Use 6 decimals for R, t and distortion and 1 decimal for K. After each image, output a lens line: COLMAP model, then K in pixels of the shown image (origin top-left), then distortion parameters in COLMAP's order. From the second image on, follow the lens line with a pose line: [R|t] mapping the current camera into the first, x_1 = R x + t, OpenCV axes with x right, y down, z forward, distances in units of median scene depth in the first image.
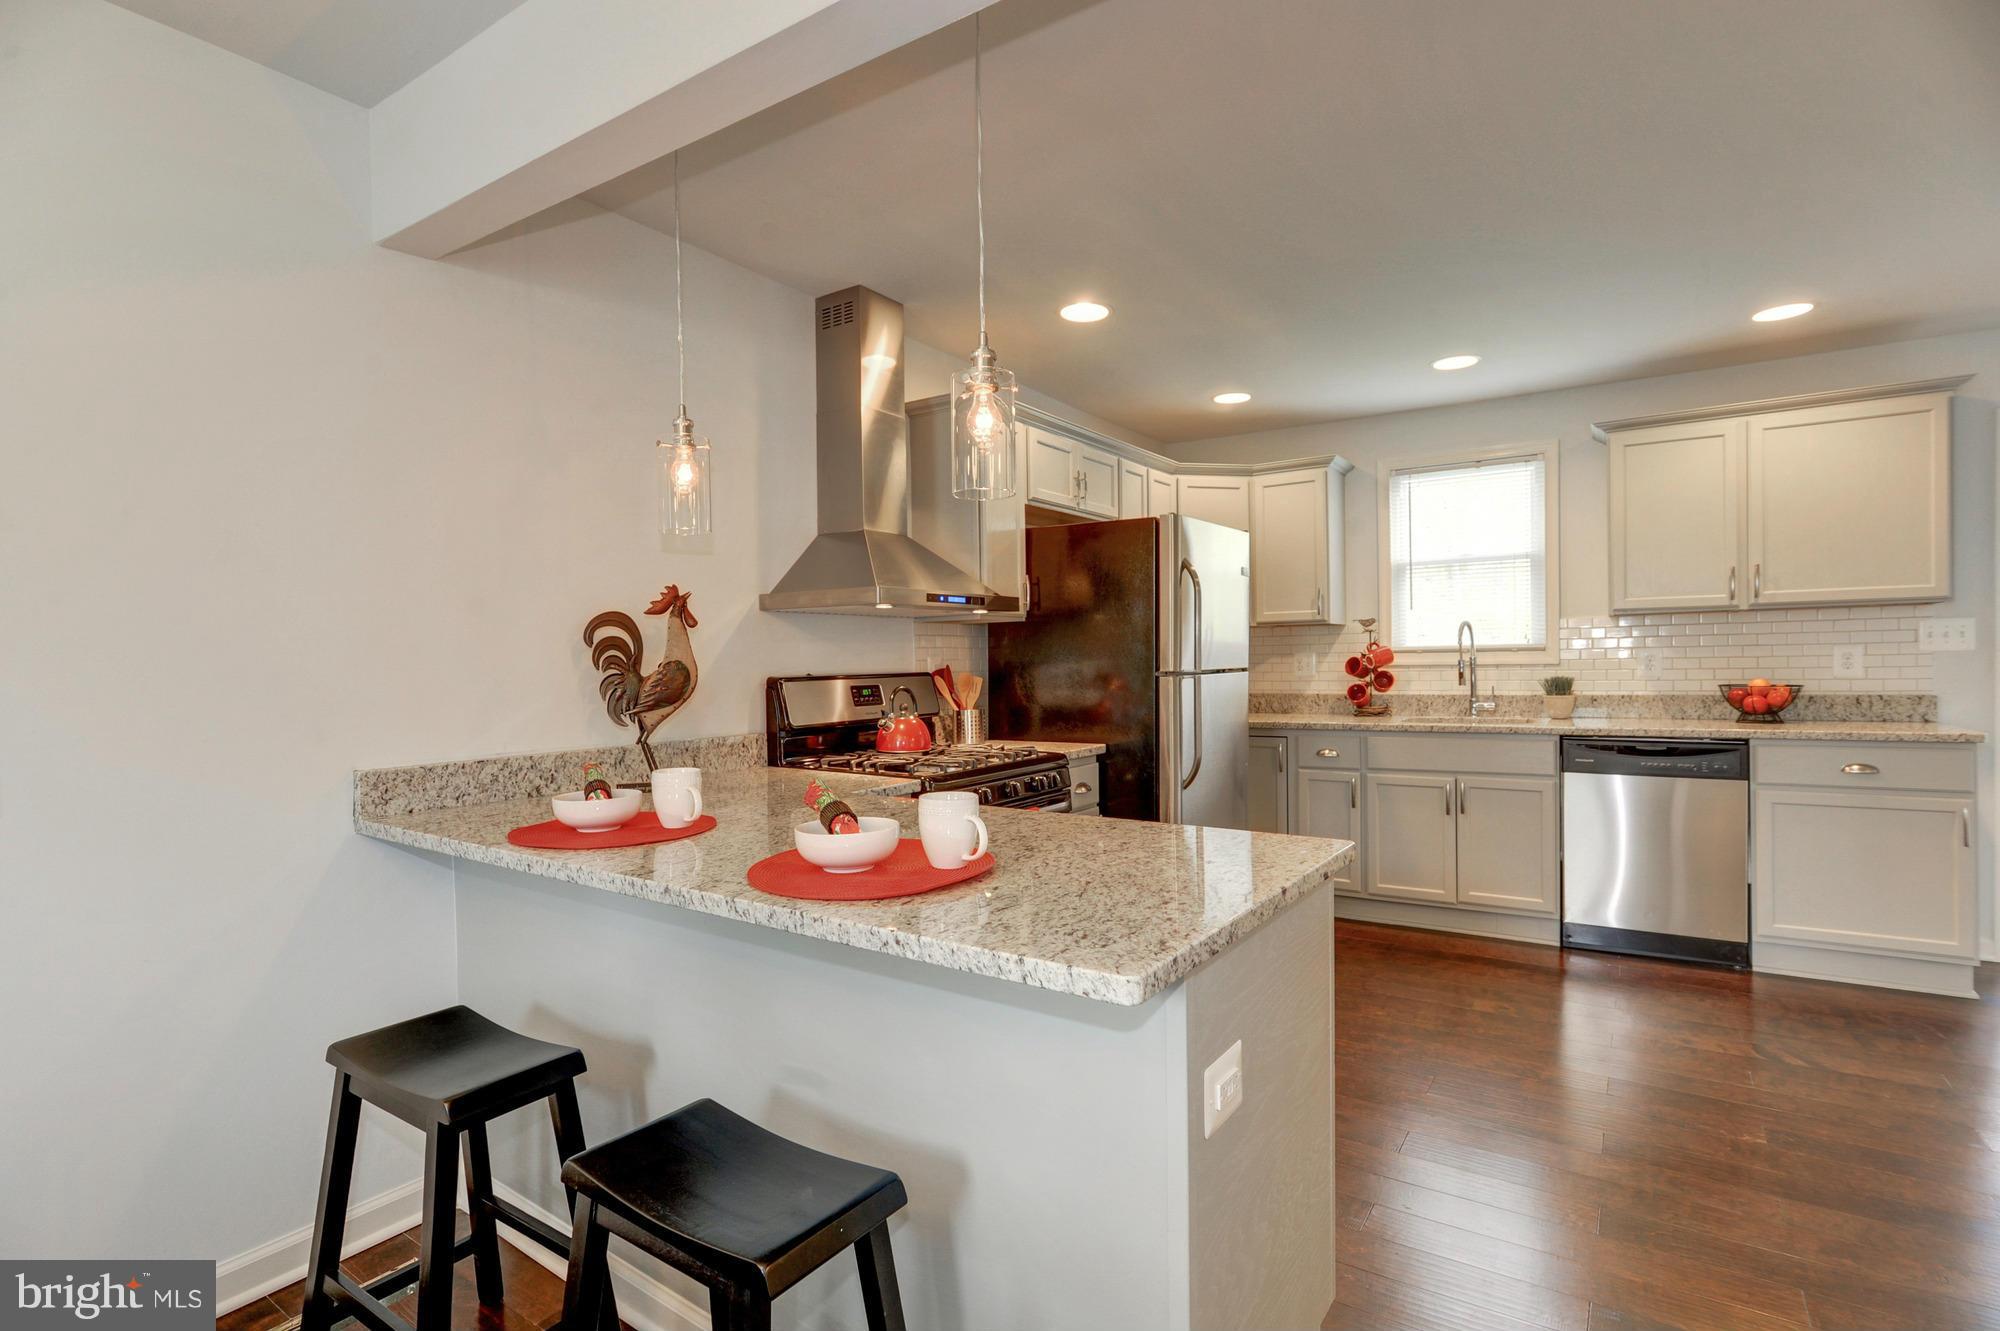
lens RADIAL K [[976.0, 0, 995.0], [0, 976.0, 681.1], [0, 0, 1]] dist [-0.001399, 0.002205]
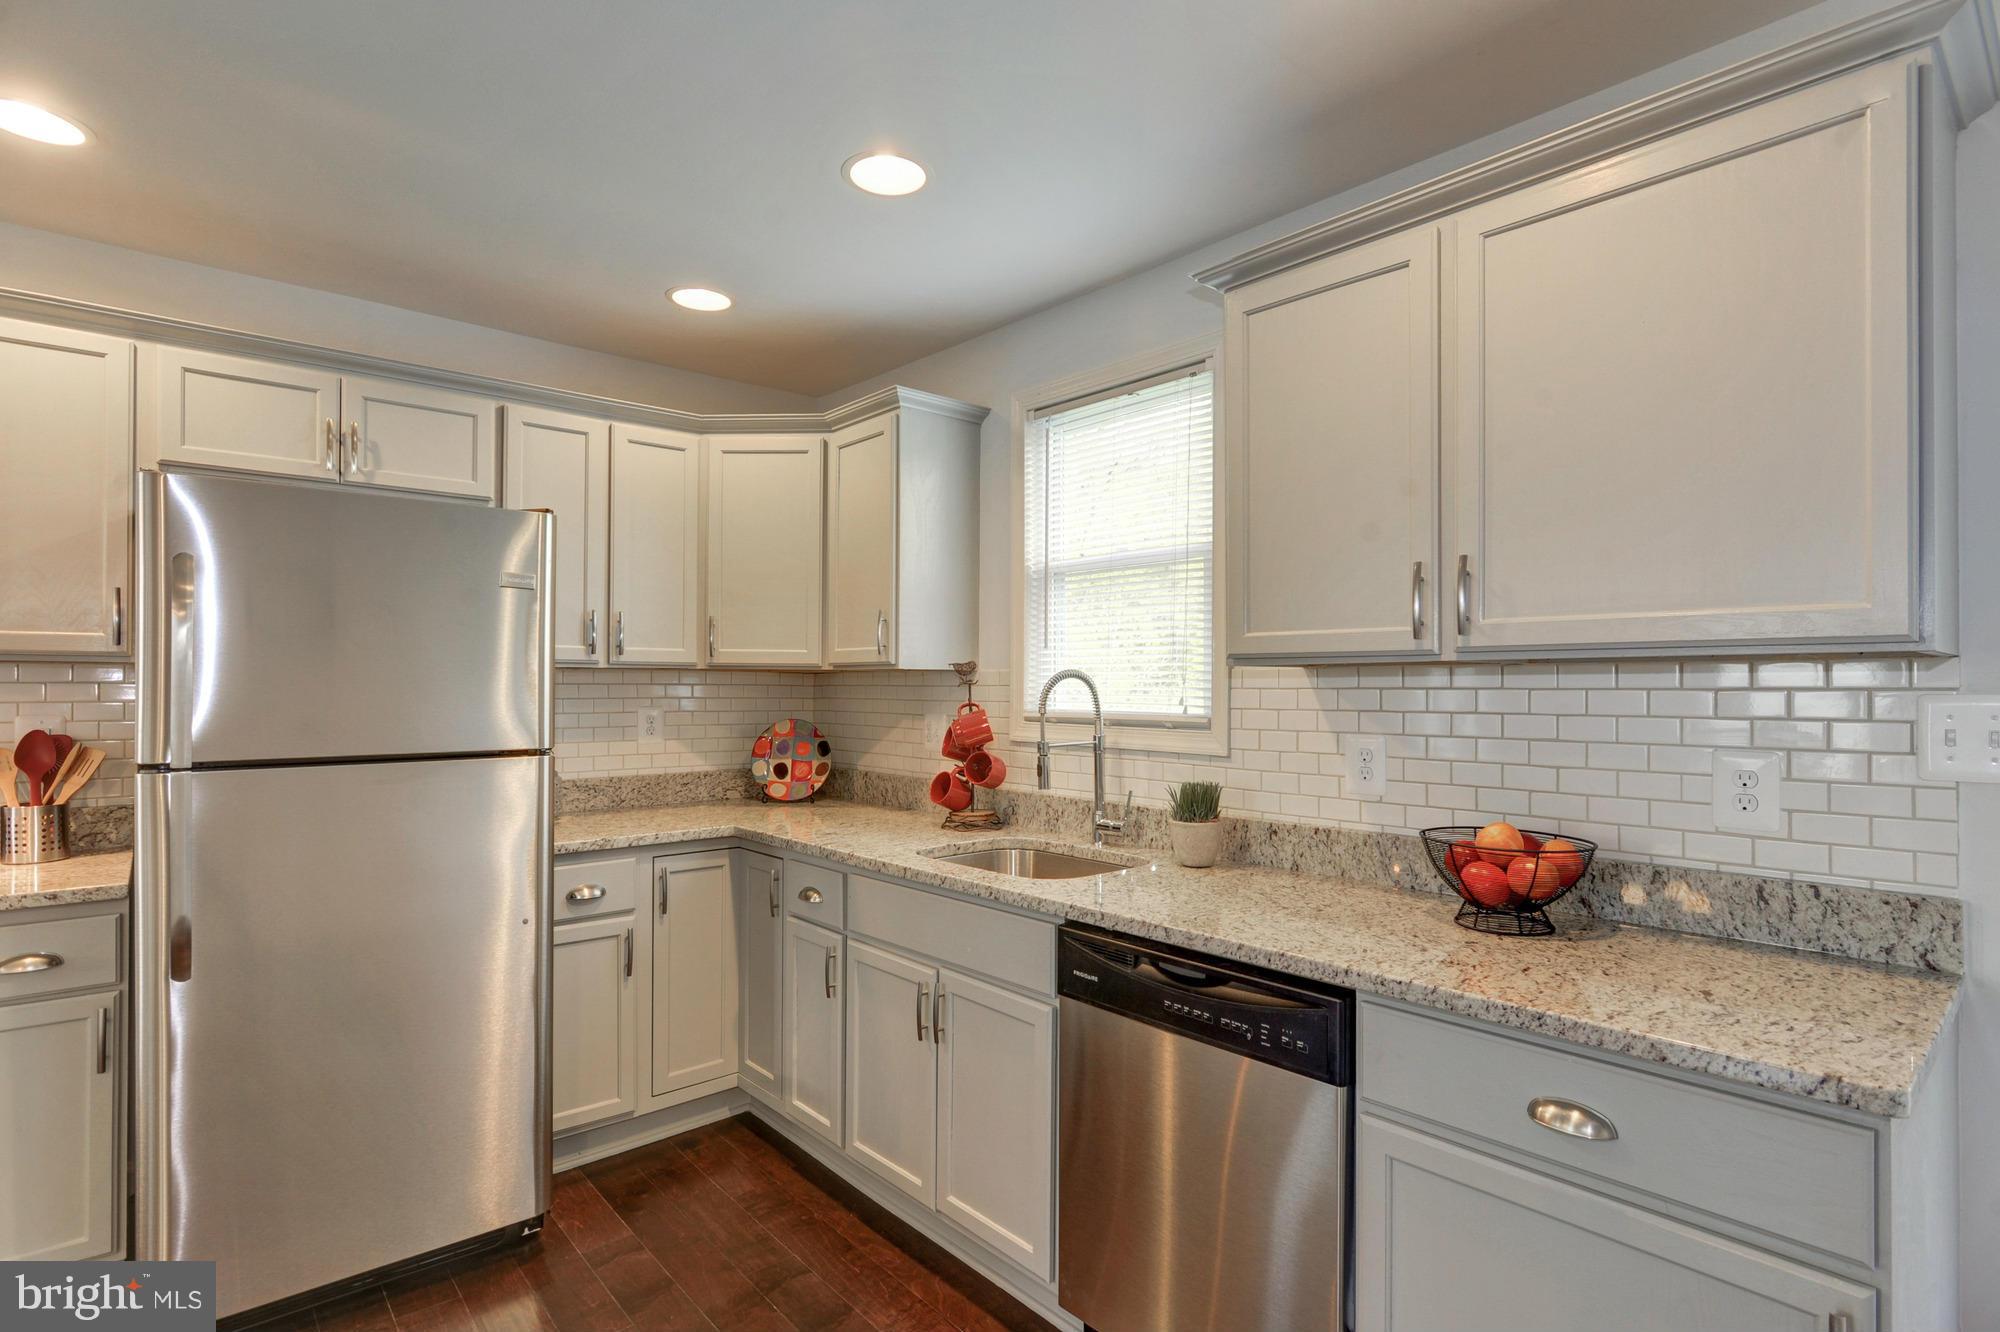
lens RADIAL K [[995.5, 0, 996.7], [0, 995.5, 681.9], [0, 0, 1]] dist [-0.001889, -0.002063]
pose [[0.964488, 0.021174, -0.263275, 0.678079], [-0.027197, 0.999445, -0.019253, -0.049578], [0.262721, 0.025730, 0.964529, 0.515836]]
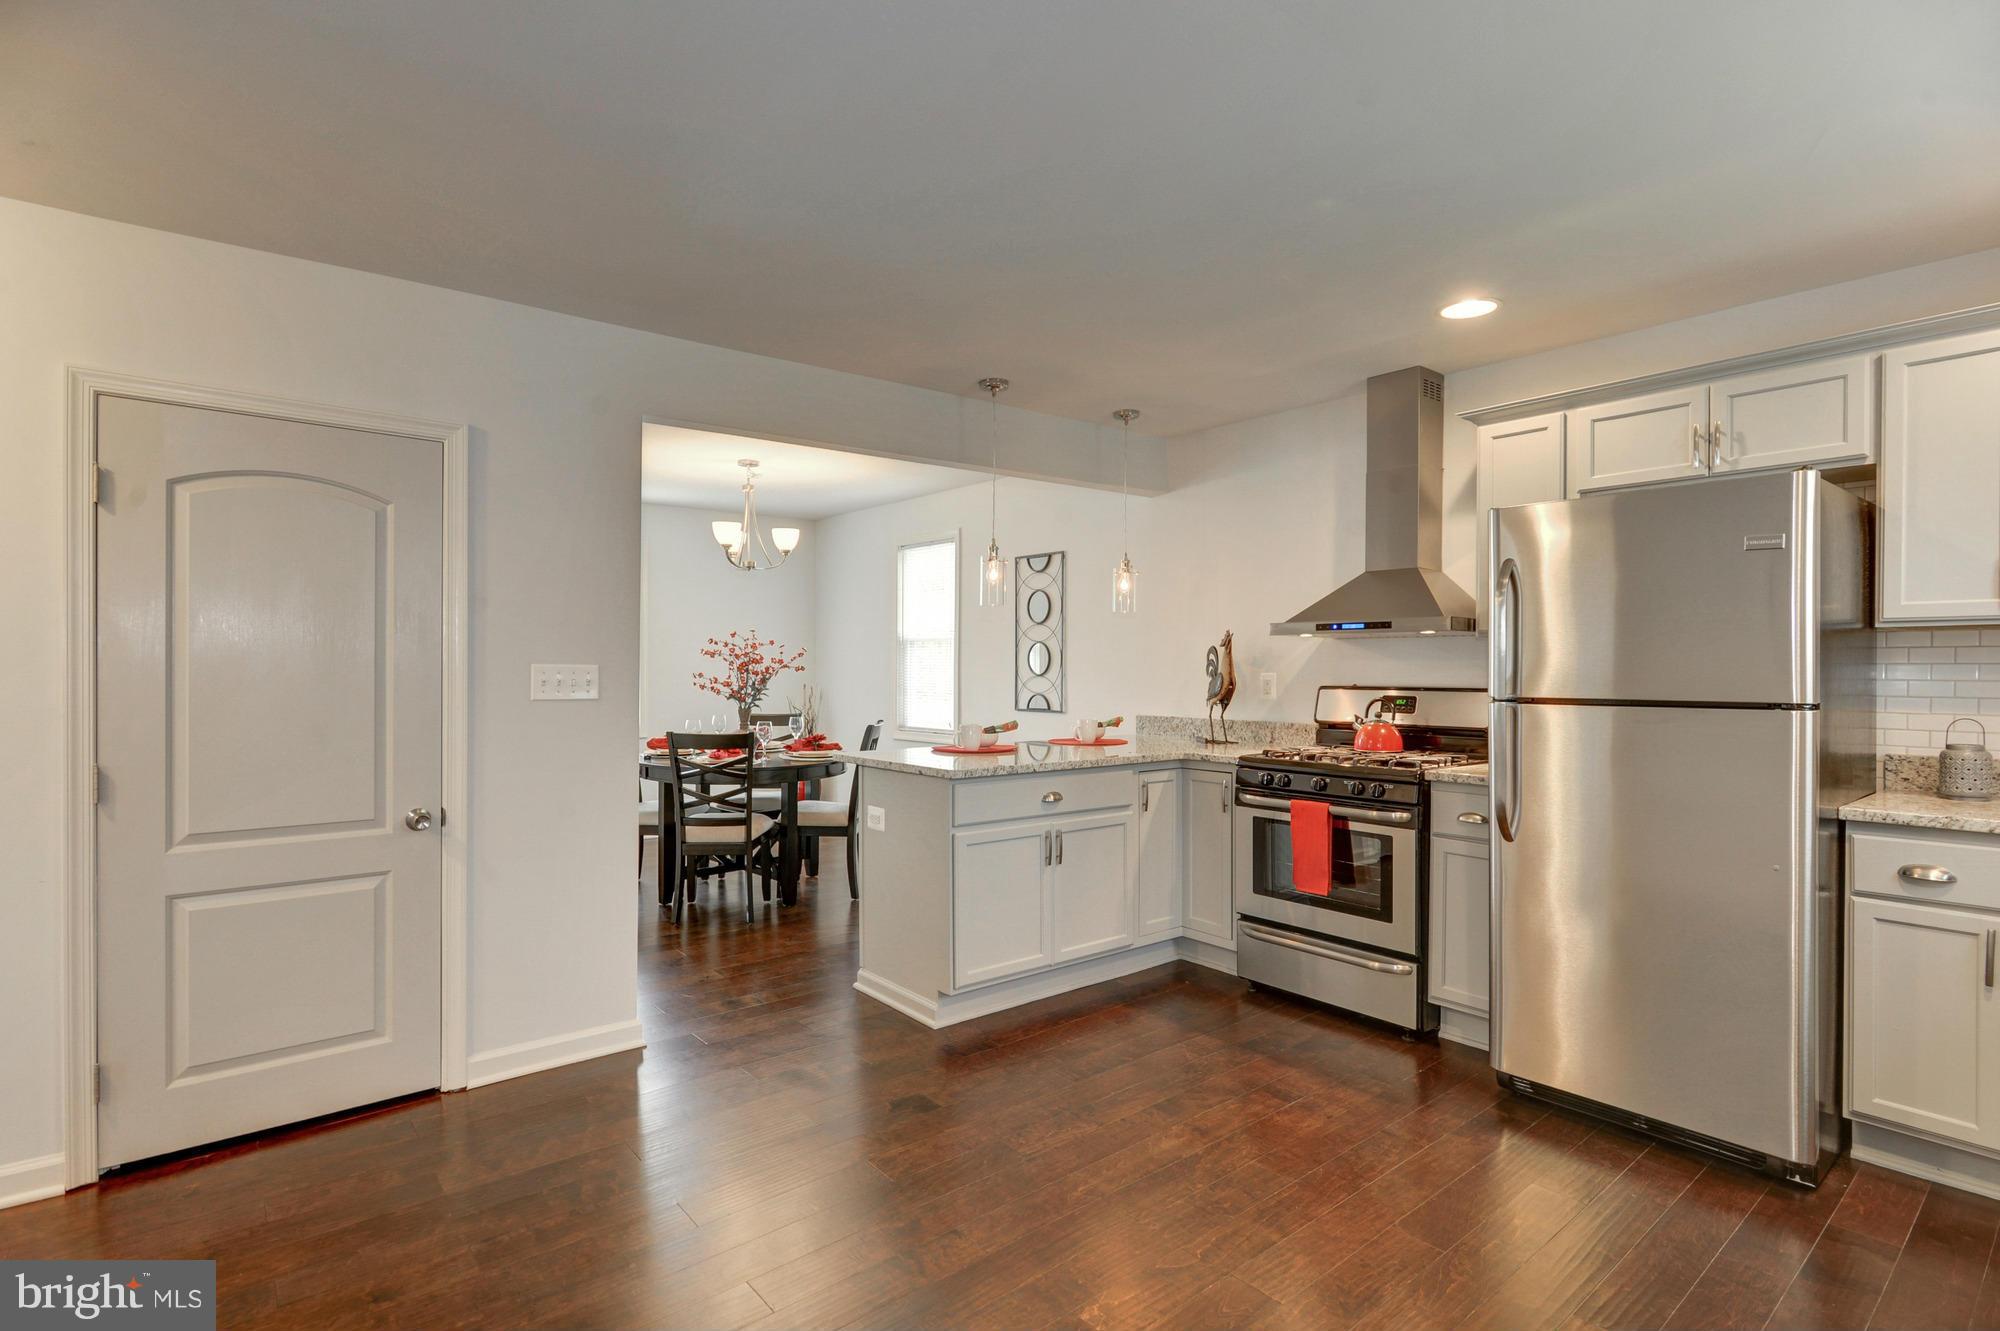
lens RADIAL K [[976.0, 0, 985.1], [0, 976.0, 665.4], [0, 0, 1]] dist [-0.001399, 0.002205]
pose [[-0.296490, 0.009805, -0.954986, 0.972707], [-0.022744, 0.999591, 0.017324, -0.035546], [0.954765, 0.026857, -0.296145, 0.724013]]
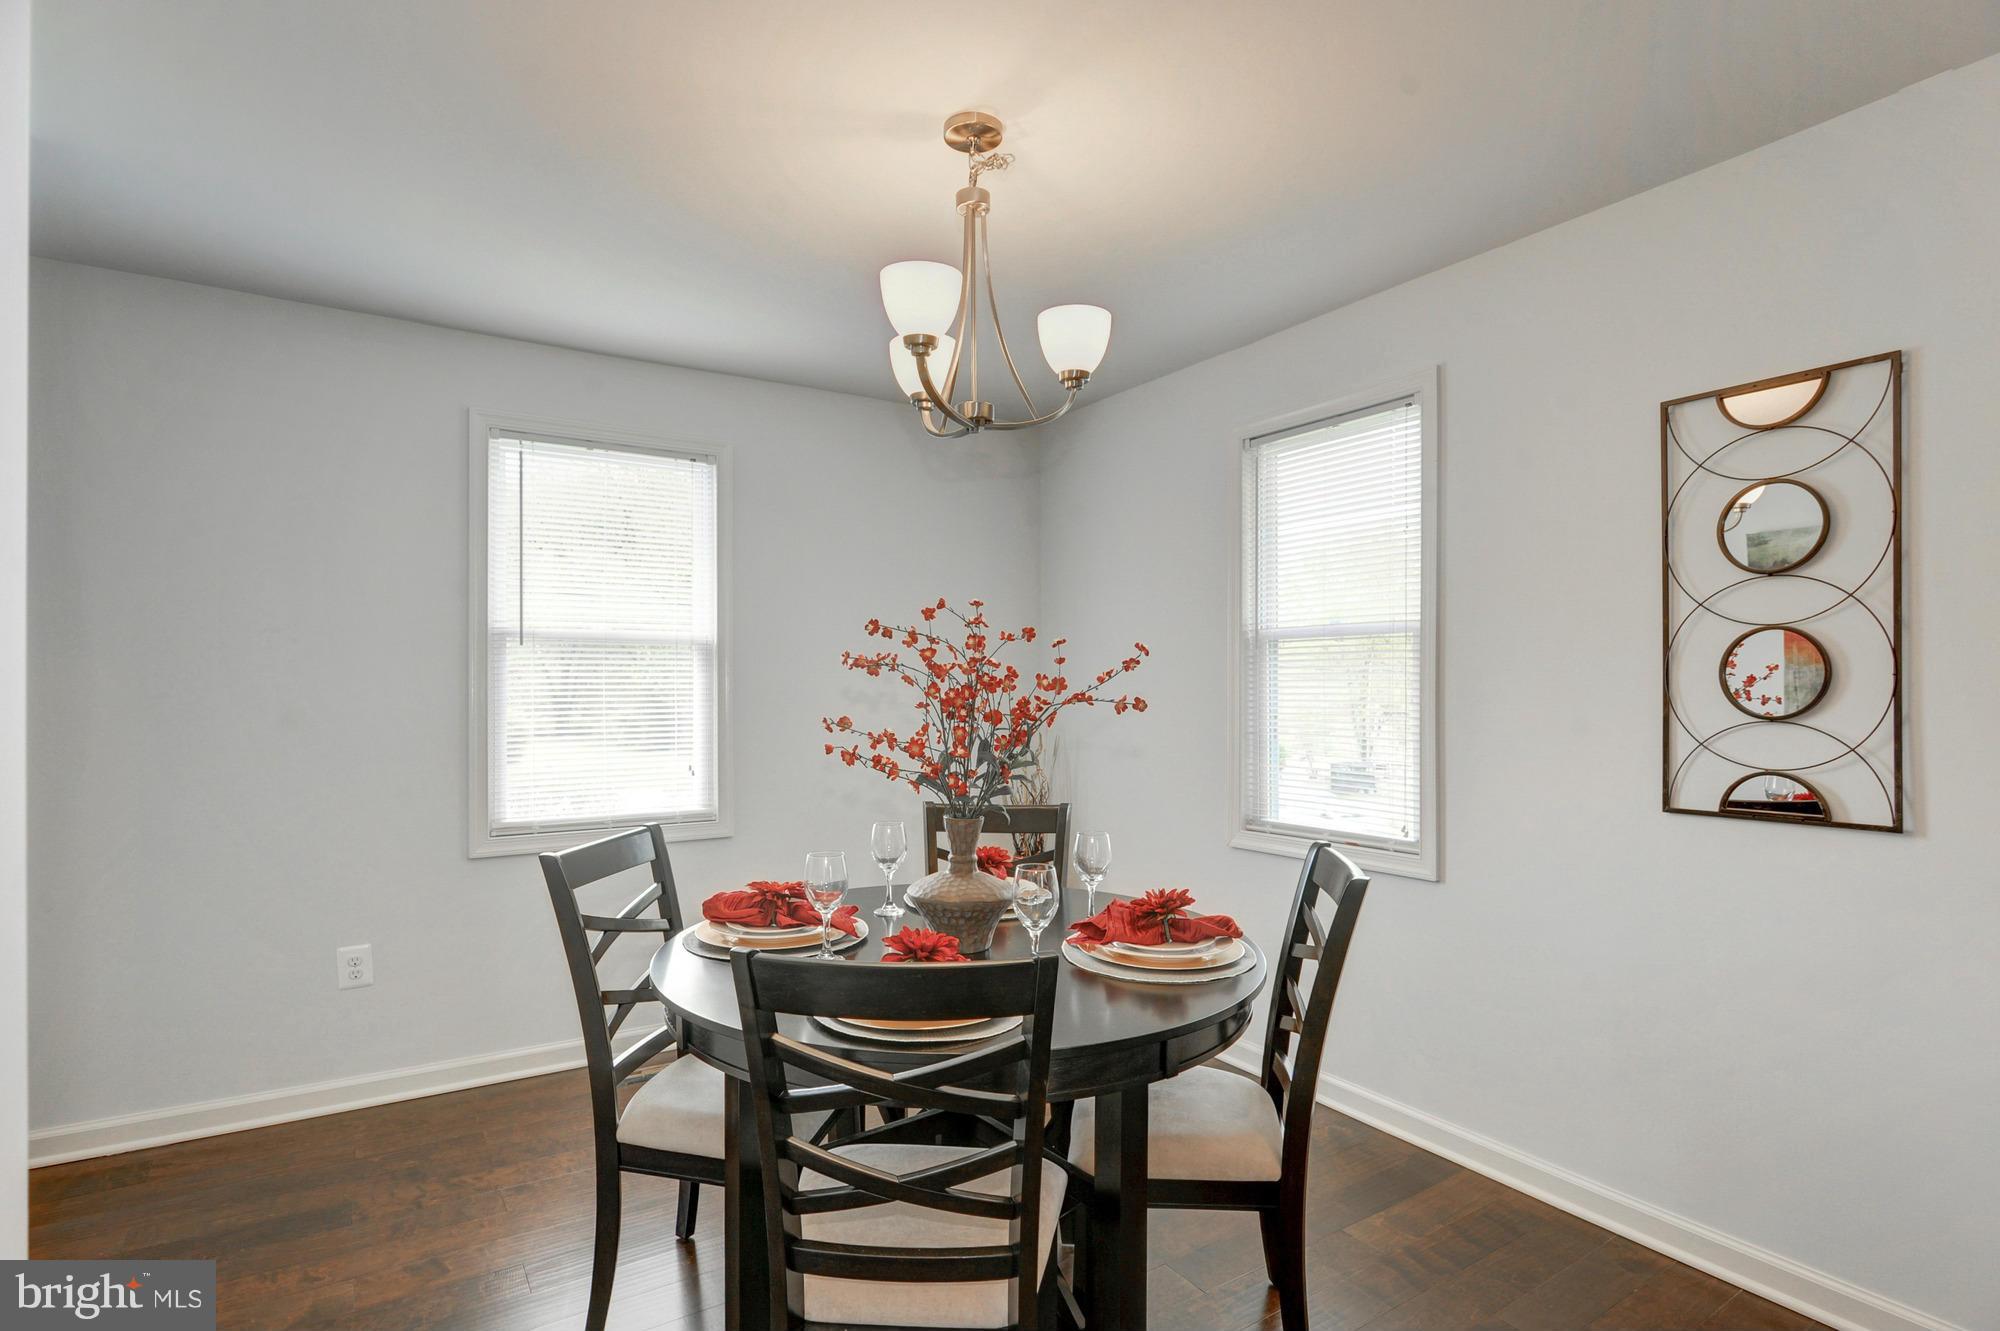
lens RADIAL K [[976.0, 0, 997.2], [0, 976.0, 682.7], [0, 0, 1]] dist [-0.001399, 0.002205]
pose [[-0.401698, 0.005859, -0.915754, 0.186542], [-0.015843, 0.999785, 0.013346, -0.017067], [0.915635, 0.019870, -0.401519, 0.194357]]
